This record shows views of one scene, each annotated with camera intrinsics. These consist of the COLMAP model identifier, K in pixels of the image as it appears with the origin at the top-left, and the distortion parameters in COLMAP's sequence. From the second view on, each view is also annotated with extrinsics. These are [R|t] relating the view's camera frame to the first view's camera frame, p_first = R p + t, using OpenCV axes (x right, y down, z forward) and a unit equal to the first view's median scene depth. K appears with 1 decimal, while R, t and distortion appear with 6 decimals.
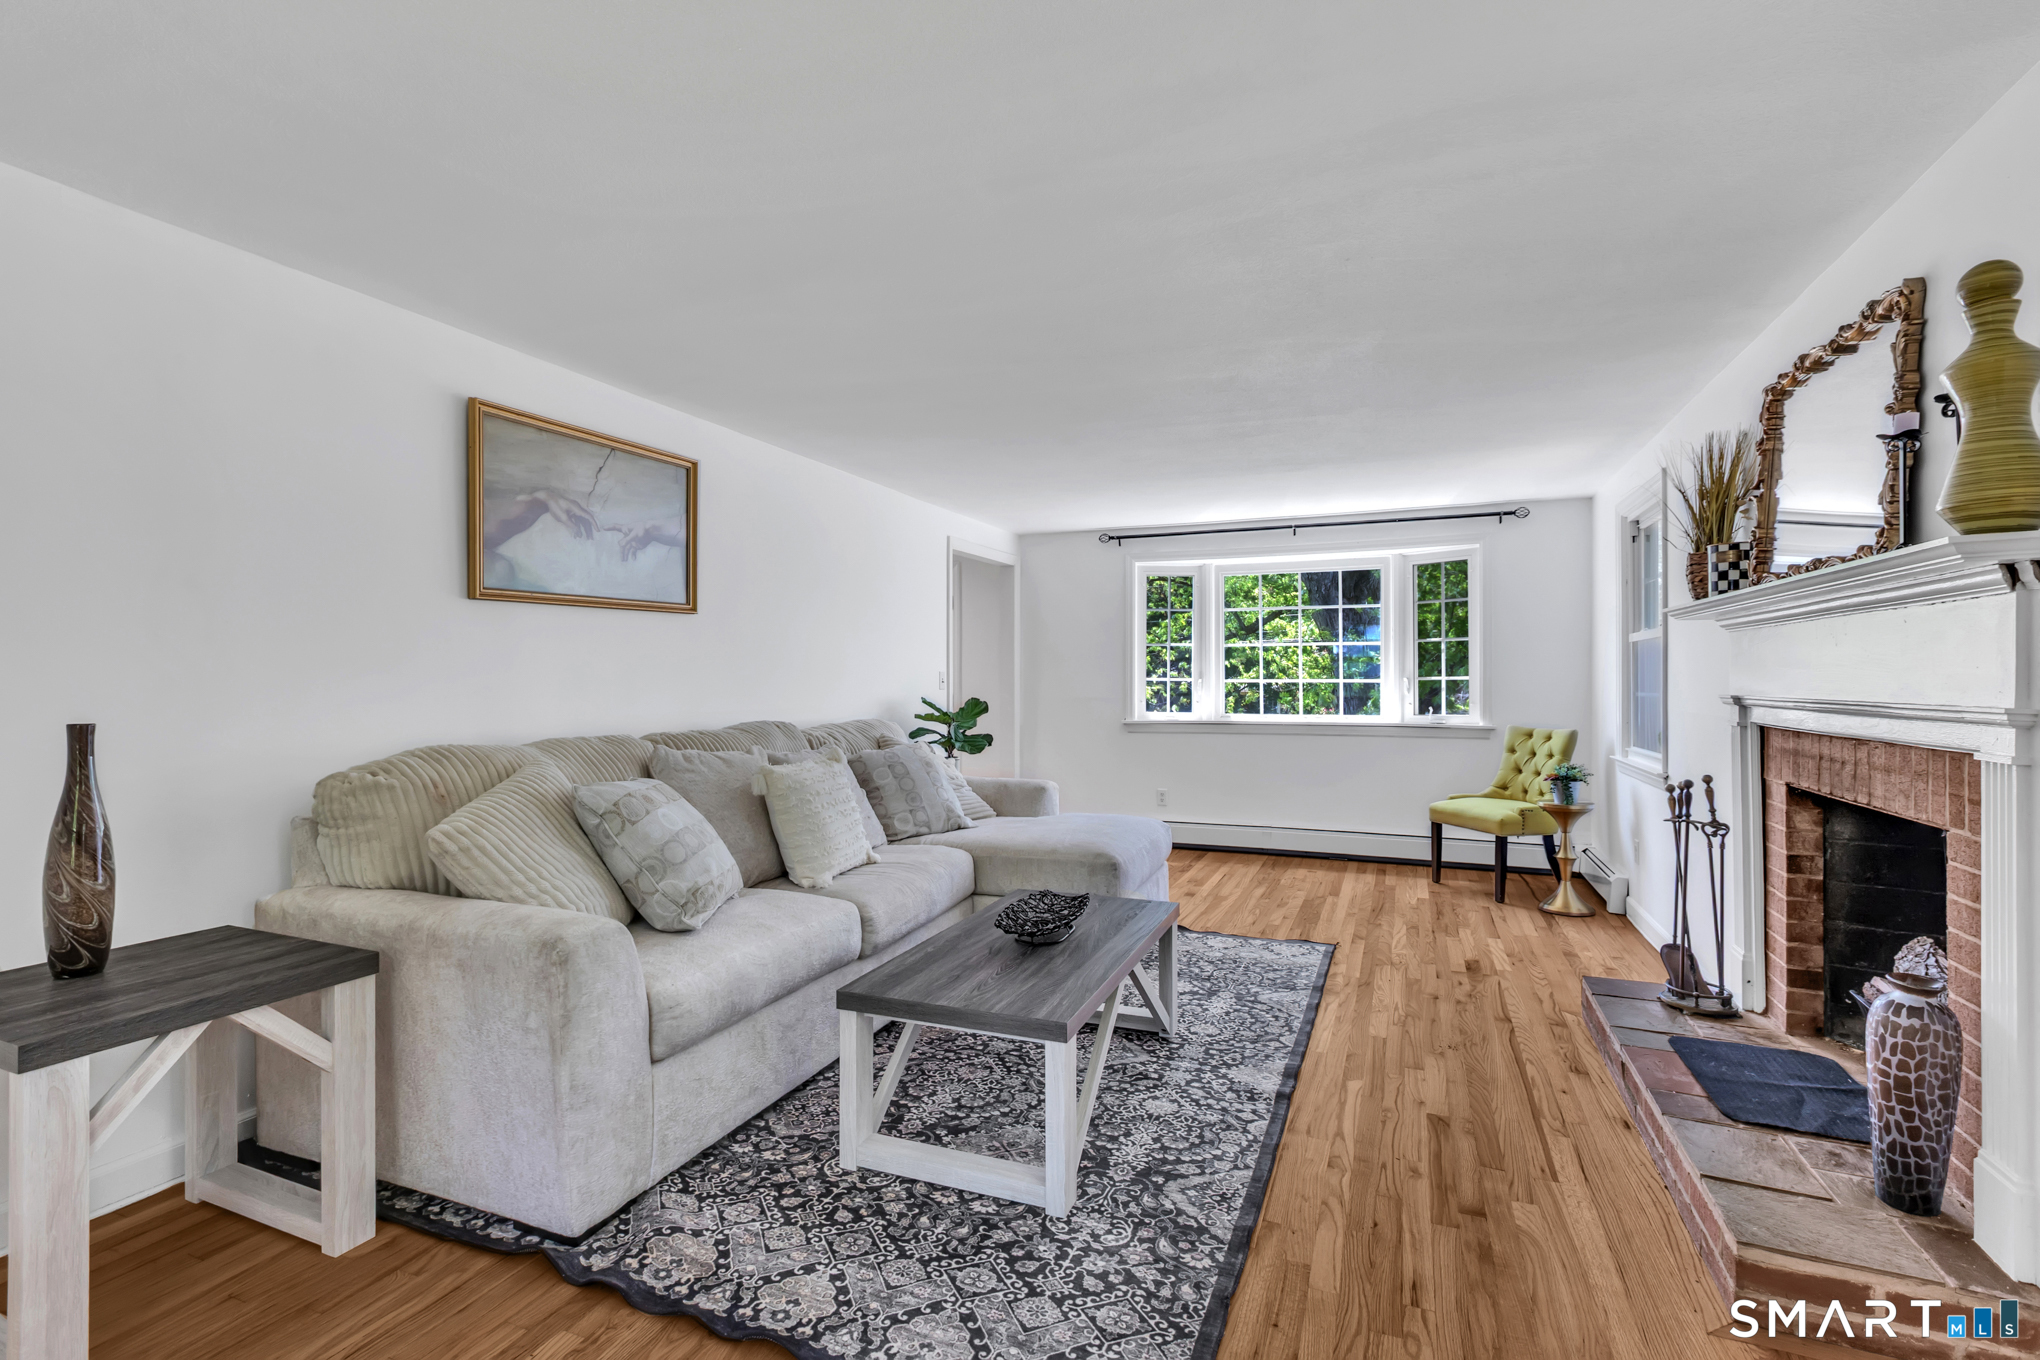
lens RADIAL K [[921.3, 0, 1020.0], [0, 921.3, 680.0], [0, 0, 1]] dist [0.000253, 0.000006]
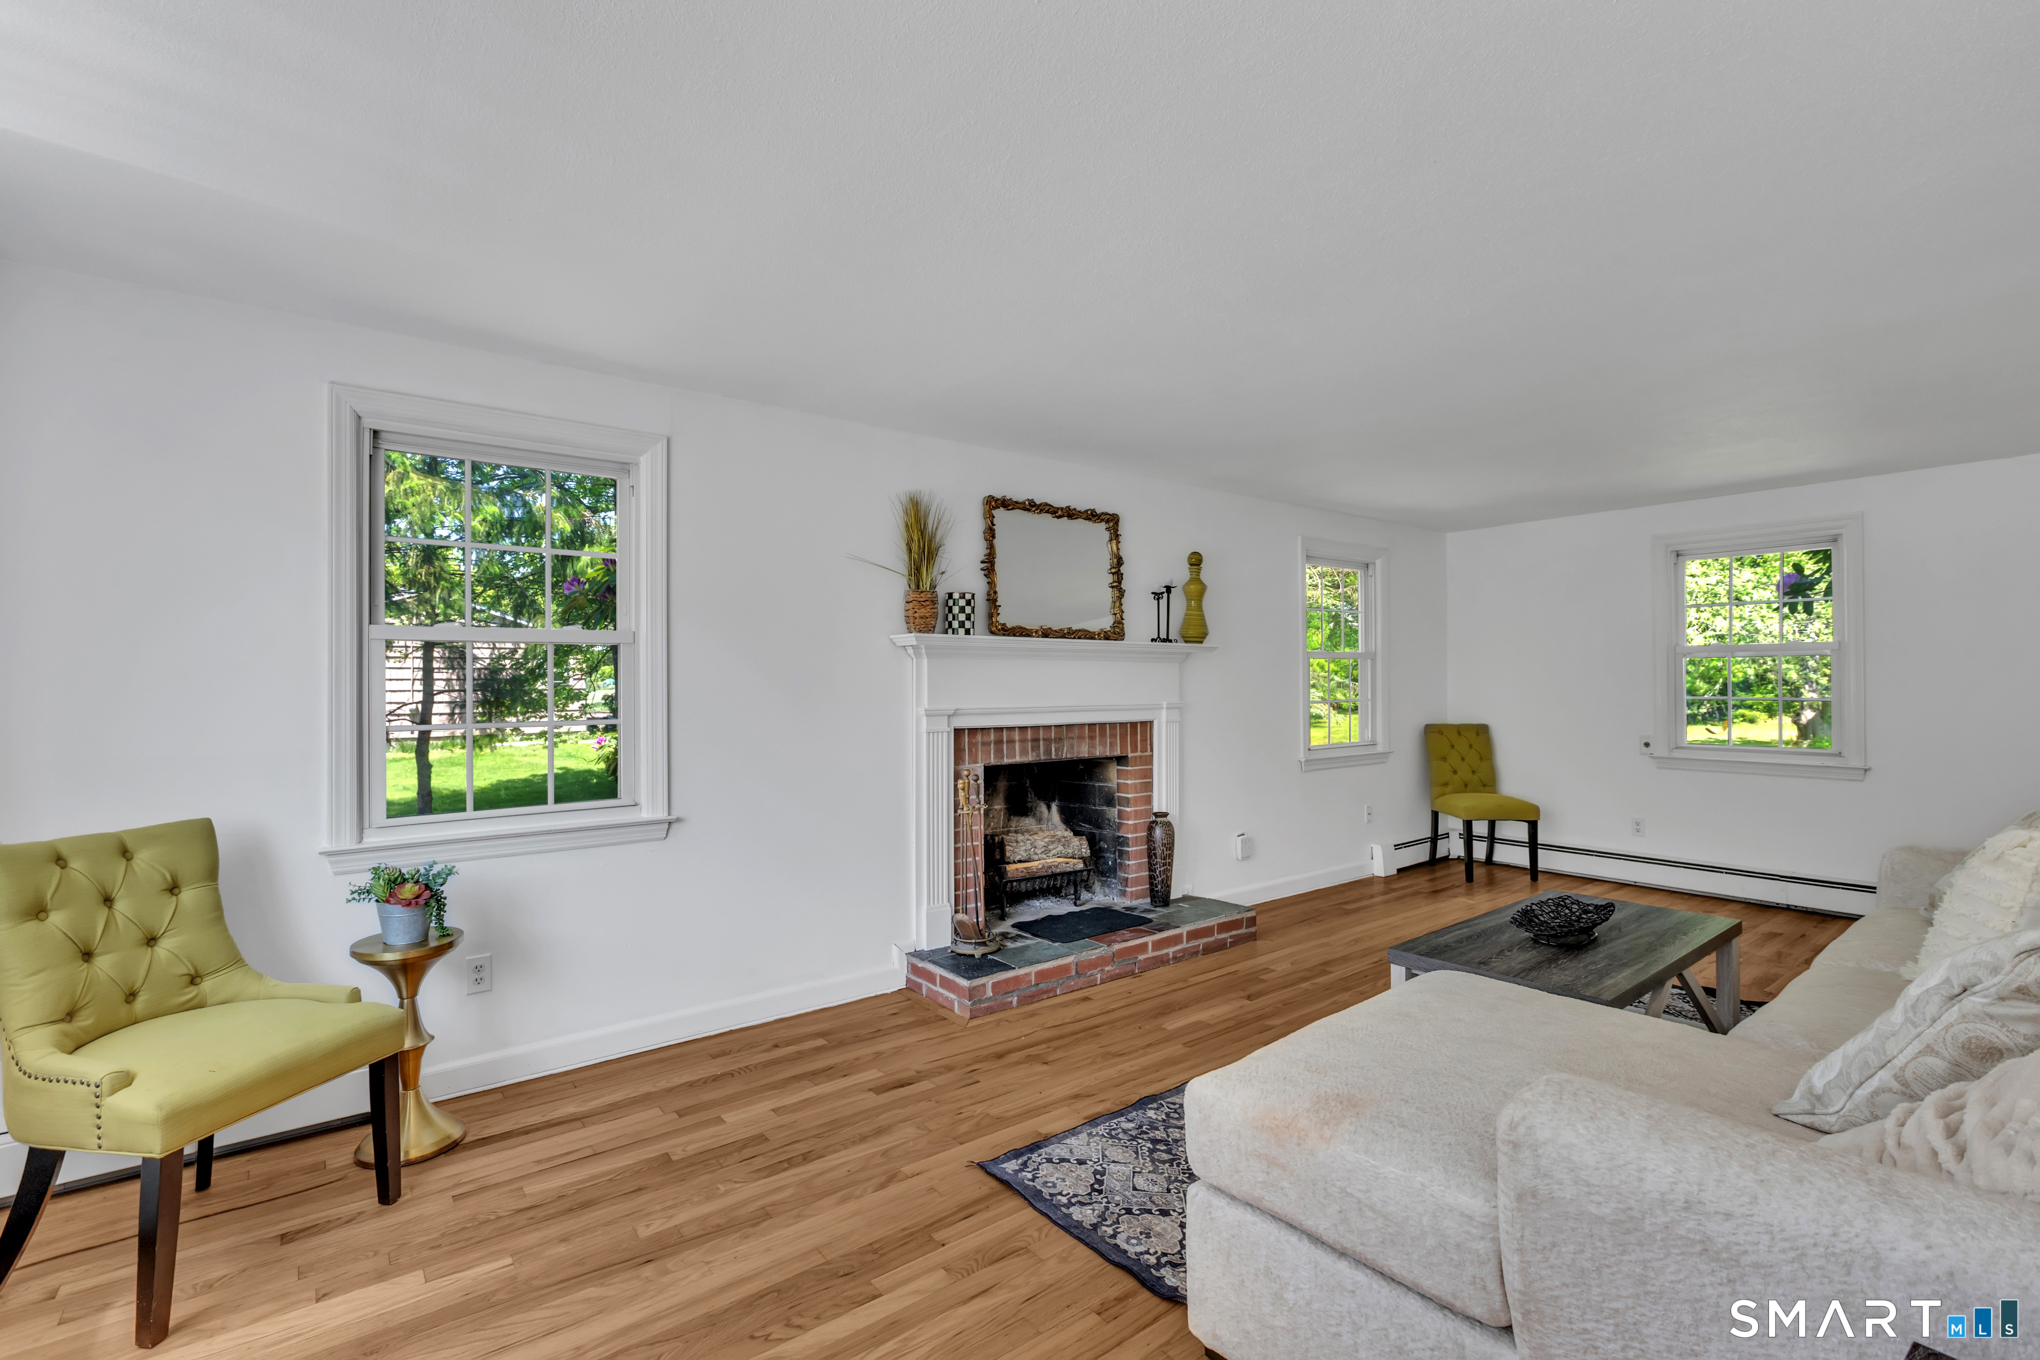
lens RADIAL K [[921.3, 0, 1020.0], [0, 921.3, 680.0], [0, 0, 1]] dist [0.000253, 0.000006]
pose [[-0.872843, 0.008661, 0.487925, 0.047639], [0.007416, 0.999962, -0.004485, -0.019661], [-0.487946, -0.000296, -0.872874, 2.099778]]
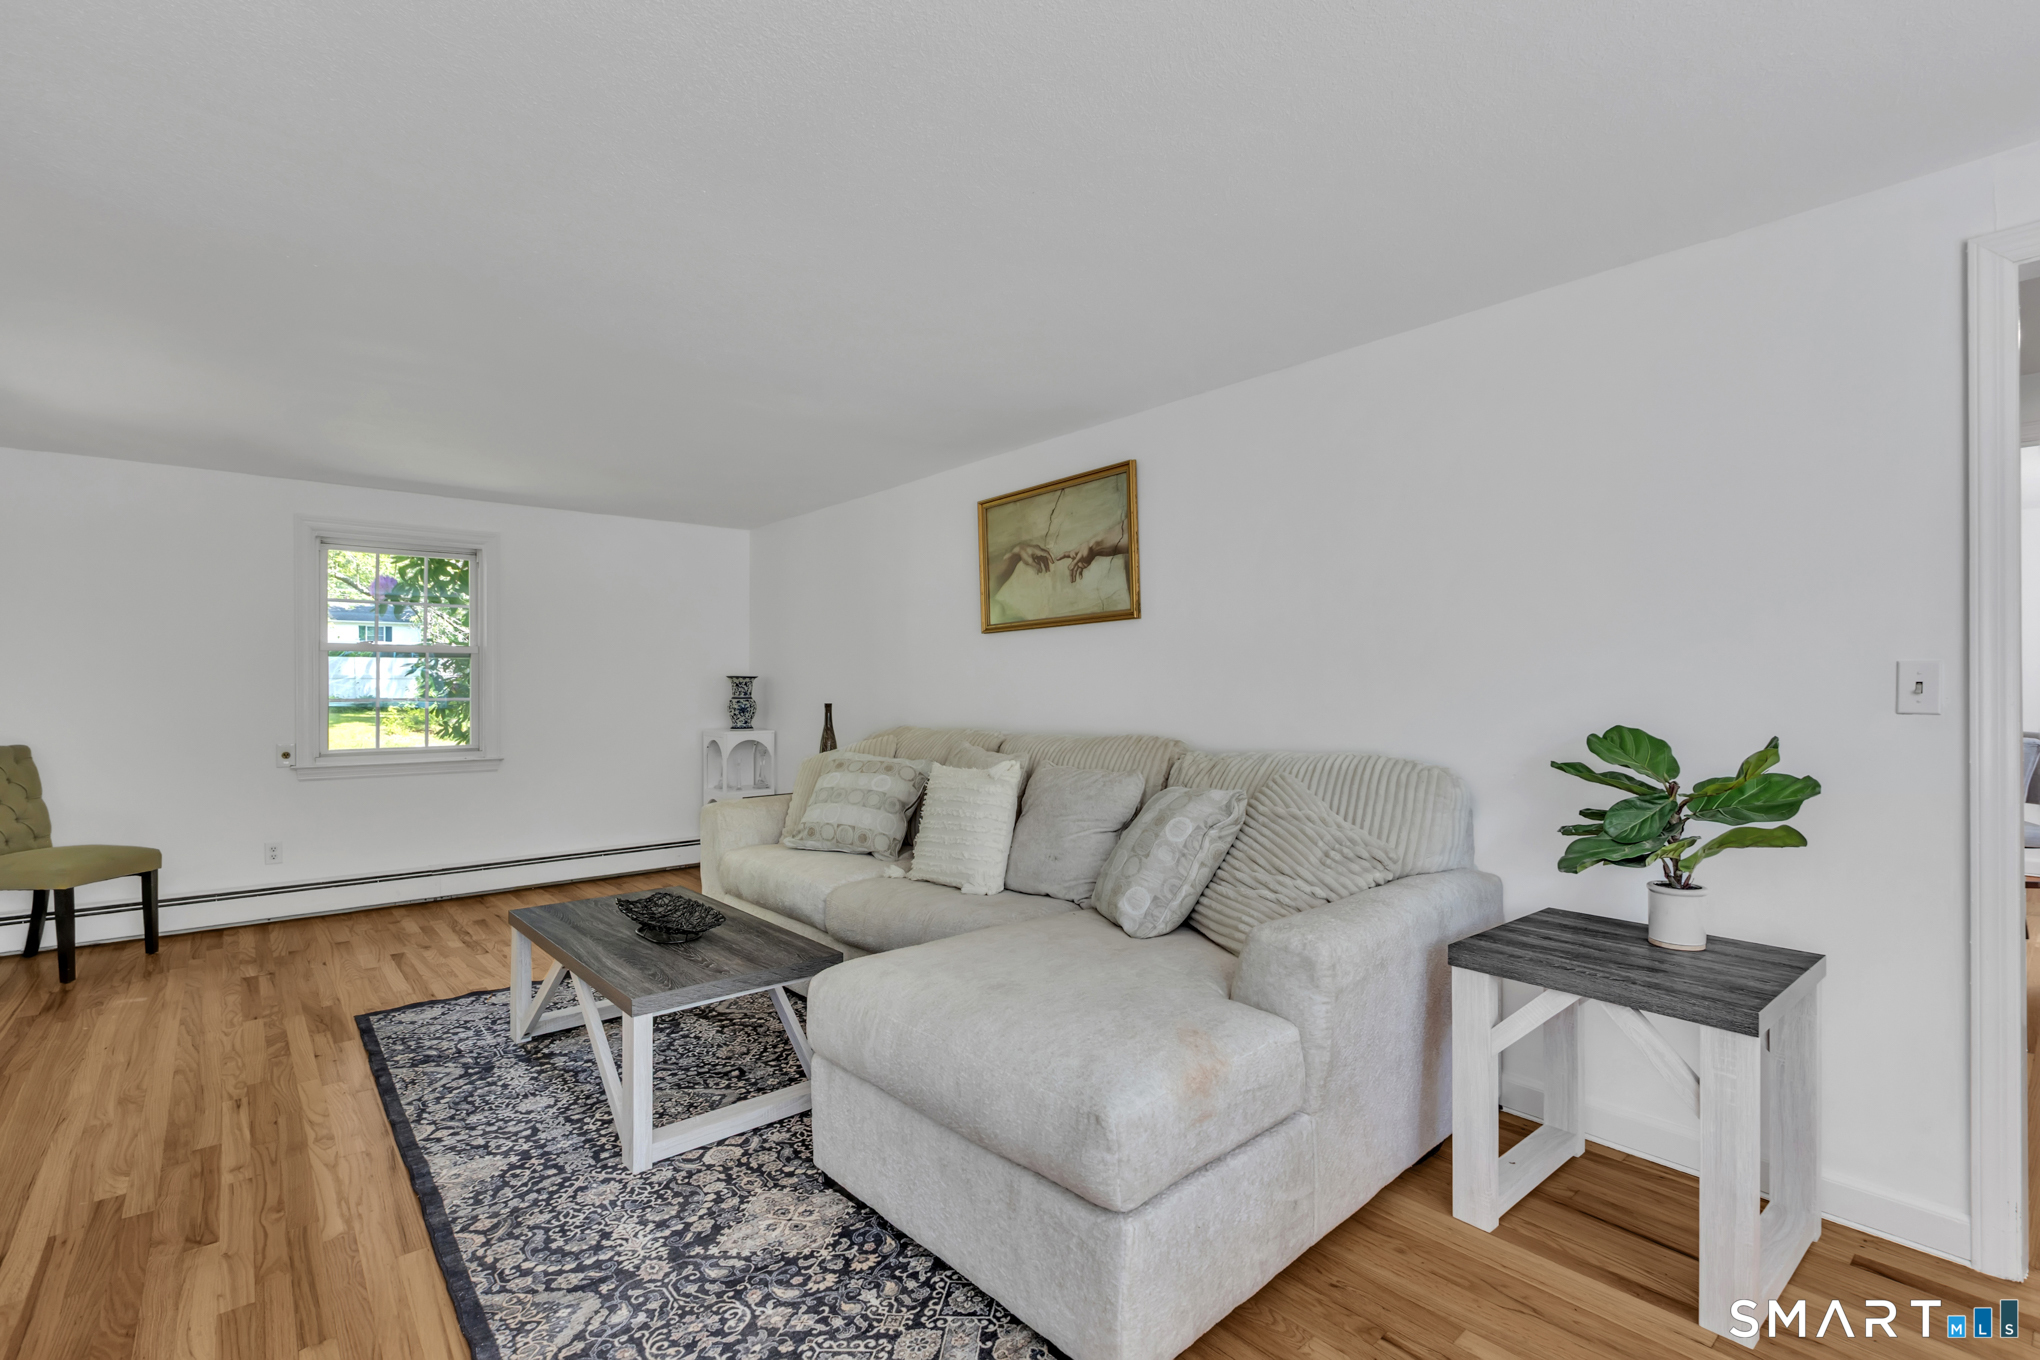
lens RADIAL K [[921.3, 0, 1020.0], [0, 921.3, 680.0], [0, 0, 1]] dist [0.000253, 0.000006]
pose [[-0.449248, -0.003076, -0.893402, 0.728774], [0.005744, 0.999963, -0.006331, -0.001348], [0.893389, -0.007976, -0.449213, 1.711387]]
